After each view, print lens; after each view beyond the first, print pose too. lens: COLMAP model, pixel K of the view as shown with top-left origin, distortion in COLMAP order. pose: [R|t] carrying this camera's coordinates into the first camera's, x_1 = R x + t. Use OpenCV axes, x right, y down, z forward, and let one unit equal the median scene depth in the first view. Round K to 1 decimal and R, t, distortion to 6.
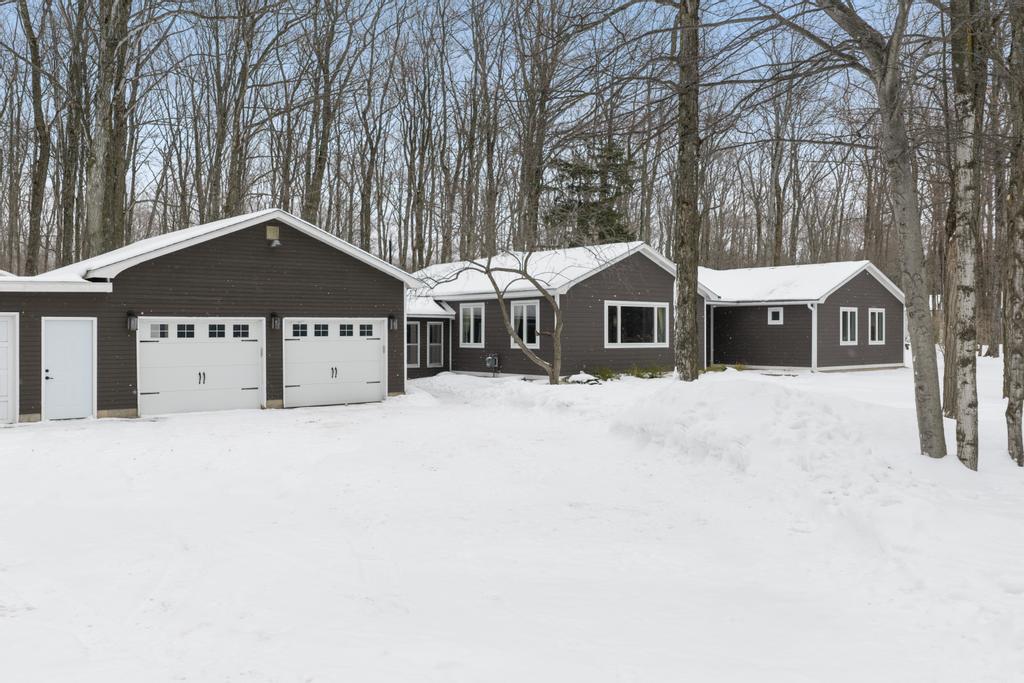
lens RADIAL K [[844.9, 0, 512.0], [0, 844.9, 341.5], [0, 0, 1]] dist [0.078817, -0.122330]
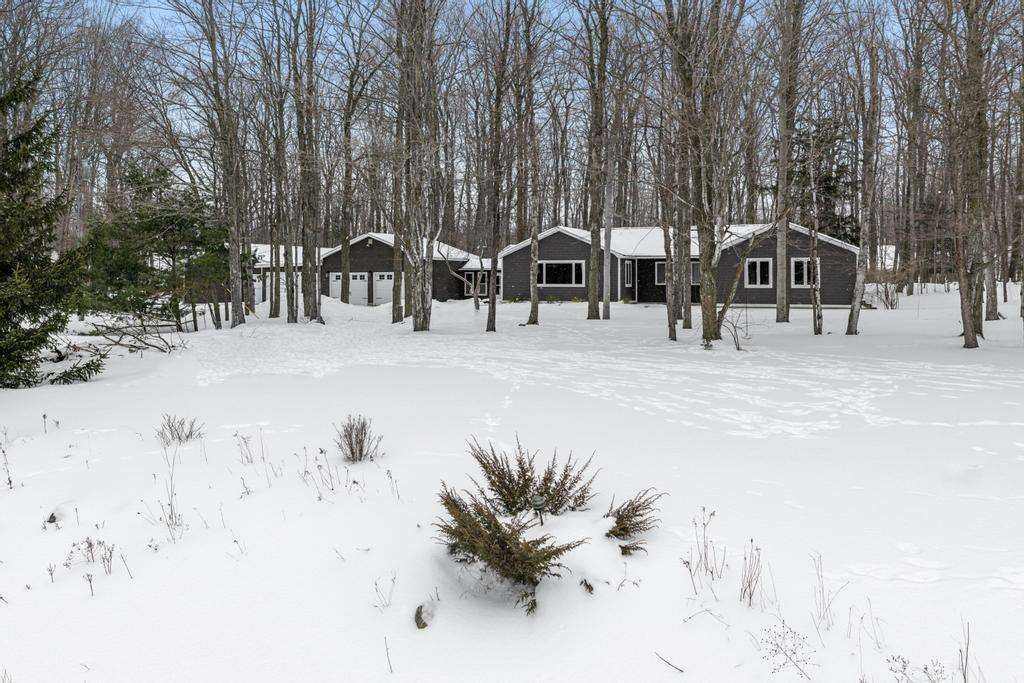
lens RADIAL K [[844.9, 0, 512.0], [0, 844.9, 341.5], [0, 0, 1]] dist [0.078817, -0.122330]
pose [[0.464375, 0.073388, -0.882593, 2.146661], [-0.004702, 0.996751, 0.080407, -0.025781], [0.885626, -0.033189, 0.463211, 0.122421]]
